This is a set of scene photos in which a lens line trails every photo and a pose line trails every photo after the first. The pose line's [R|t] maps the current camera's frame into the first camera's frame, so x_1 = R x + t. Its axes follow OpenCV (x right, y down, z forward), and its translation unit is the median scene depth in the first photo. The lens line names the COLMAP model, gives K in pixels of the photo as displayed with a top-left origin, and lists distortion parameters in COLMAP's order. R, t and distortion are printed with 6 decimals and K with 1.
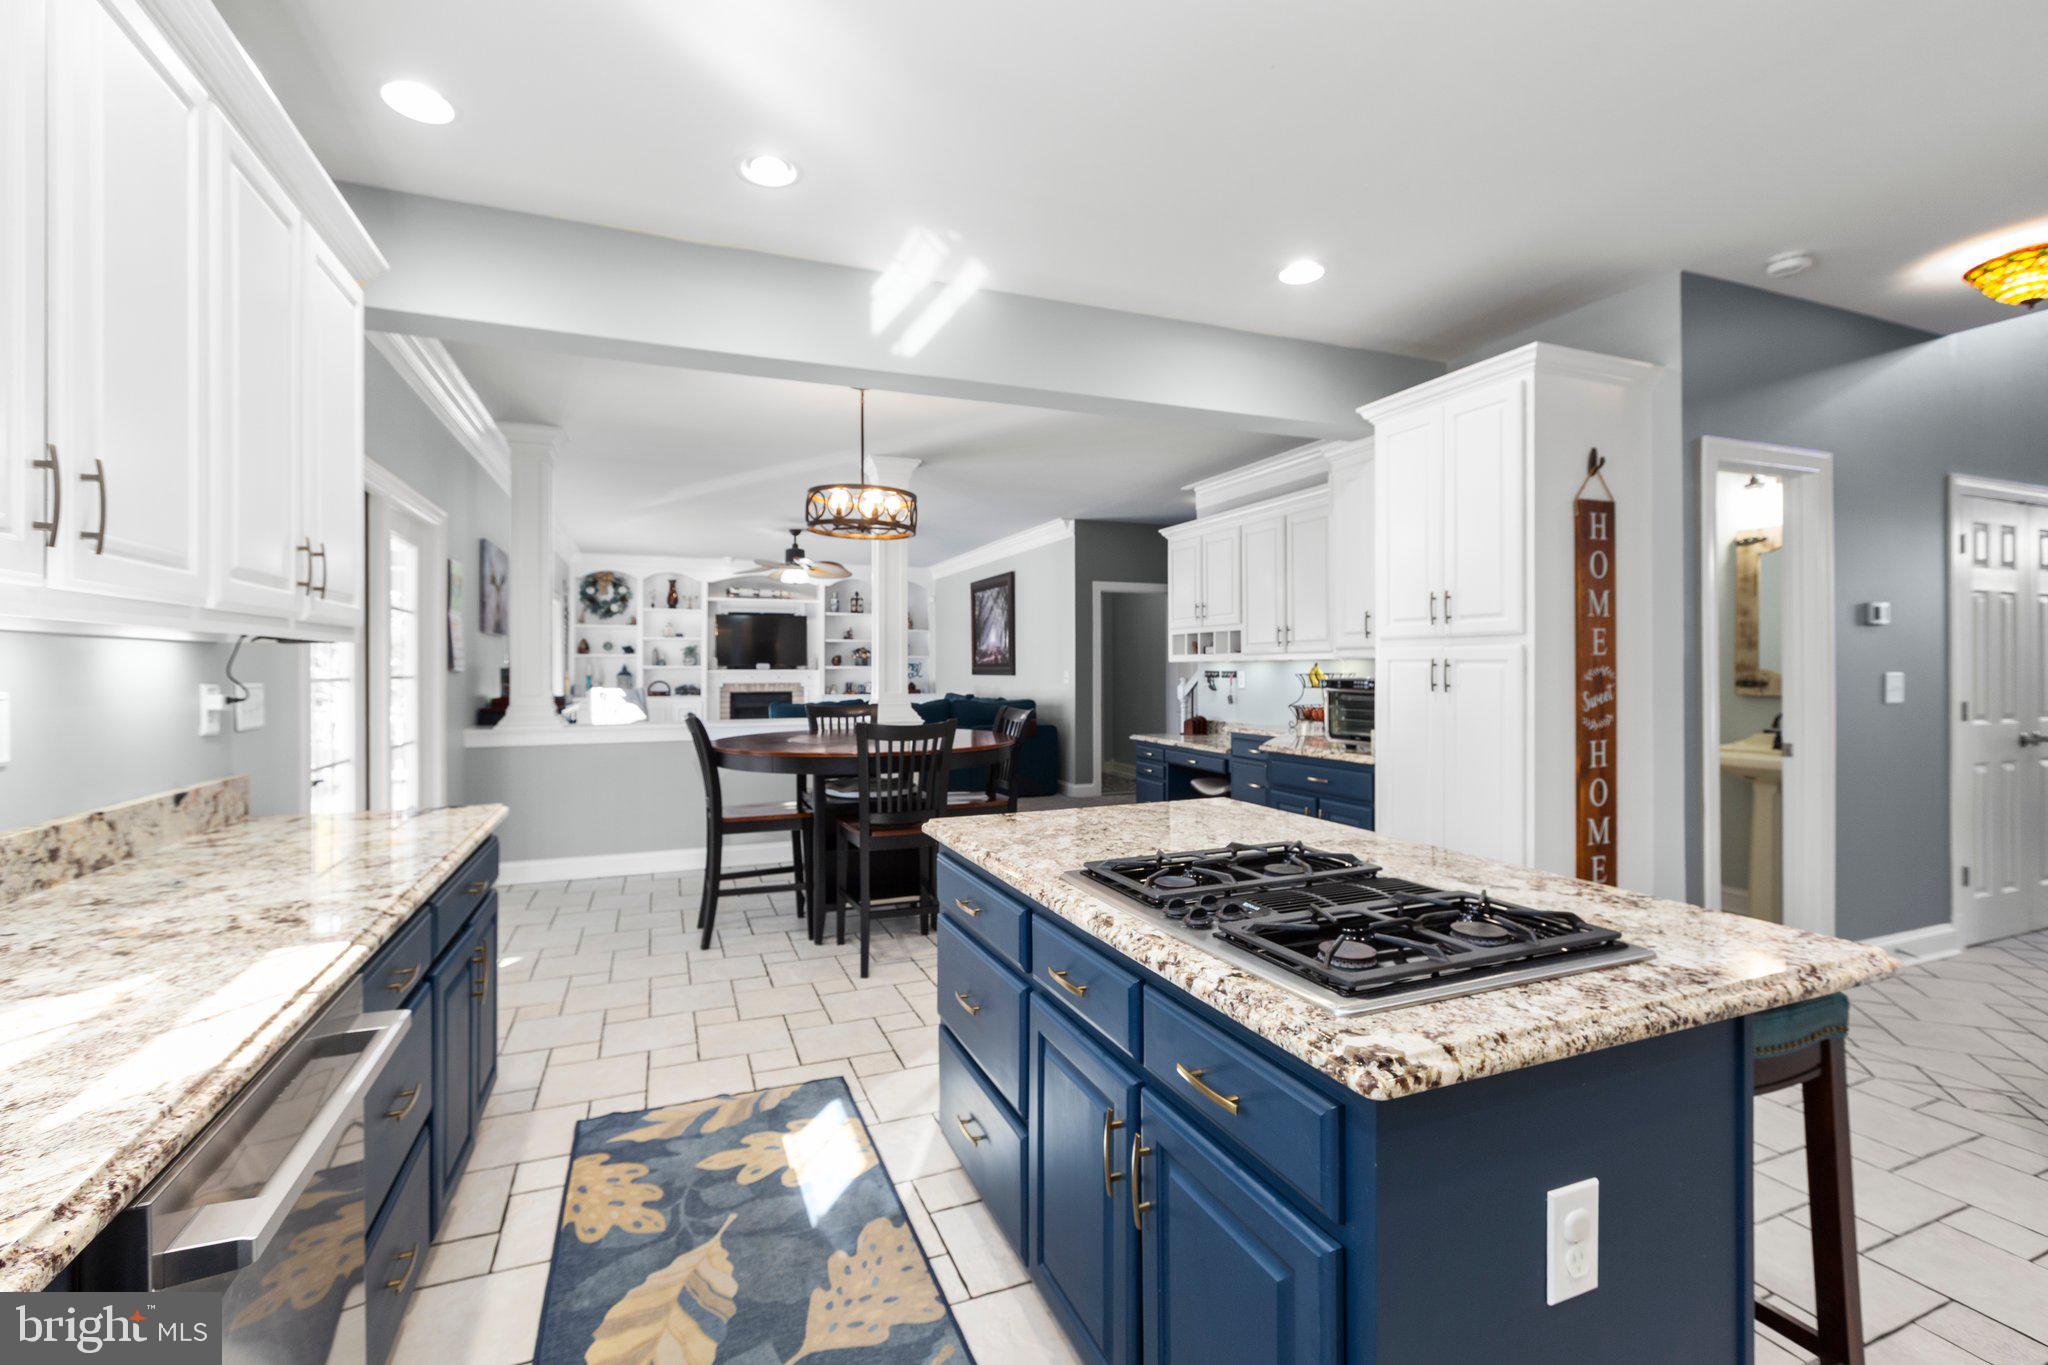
lens RADIAL K [[907.4, 0, 1021.2], [0, 907.4, 657.9], [0, 0, 1]] dist [-0.001367, -0.000176]
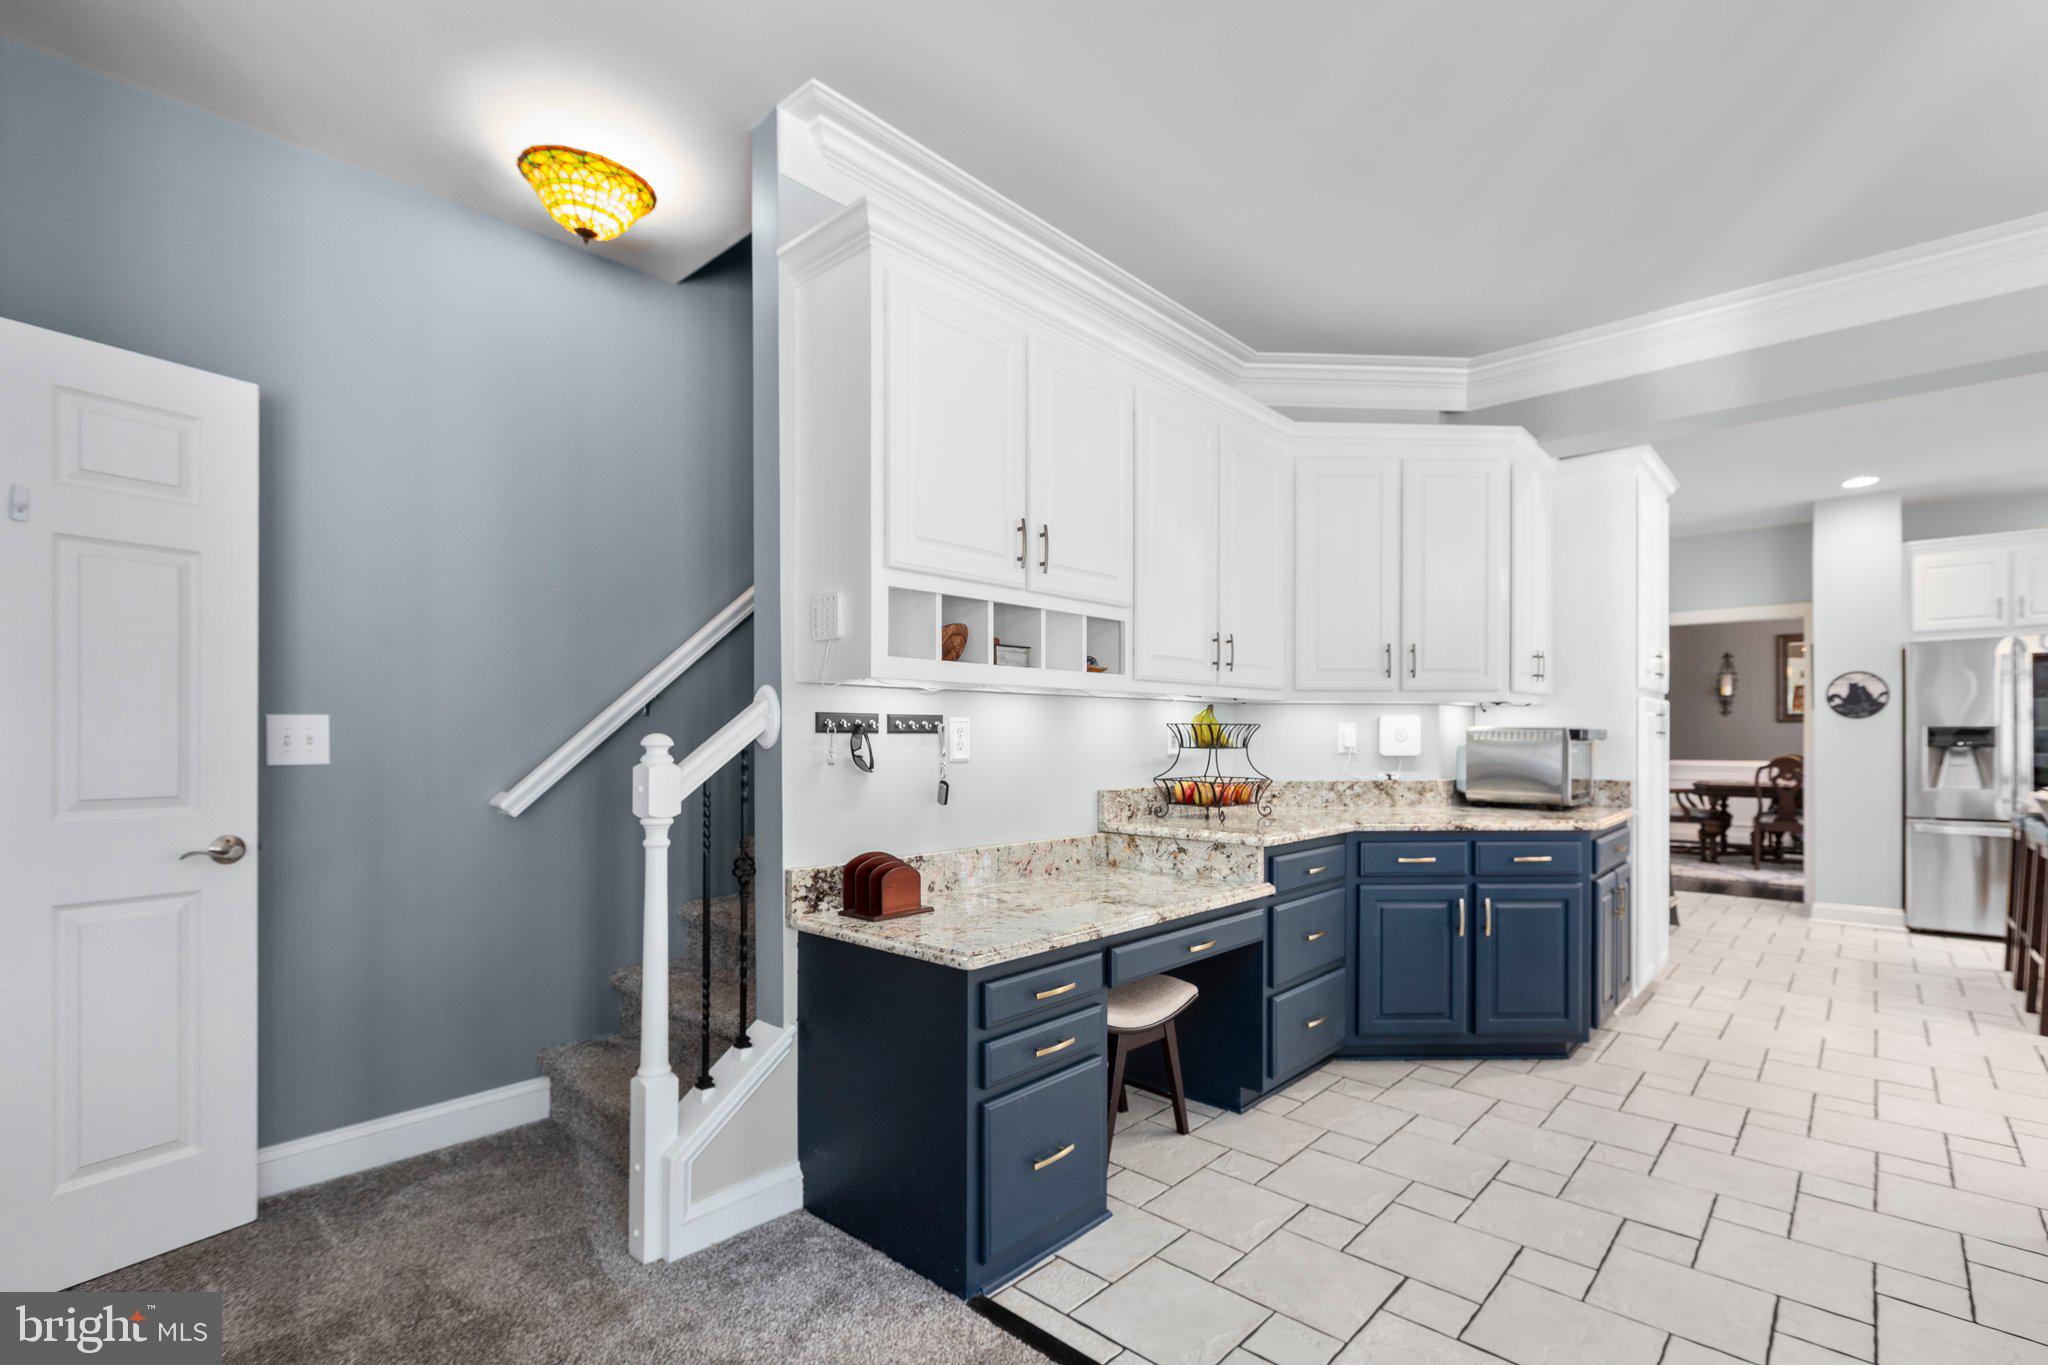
lens RADIAL K [[934.8, 0, 1031.3], [0, 934.8, 734.7], [0, 0, 1]] dist [-0.002495, -0.000665]
pose [[-0.434727, 0.002983, 0.900557, -0.366754], [-0.009525, 0.999923, -0.007910, 0.070185], [-0.900512, -0.012017, -0.434665, 3.200626]]
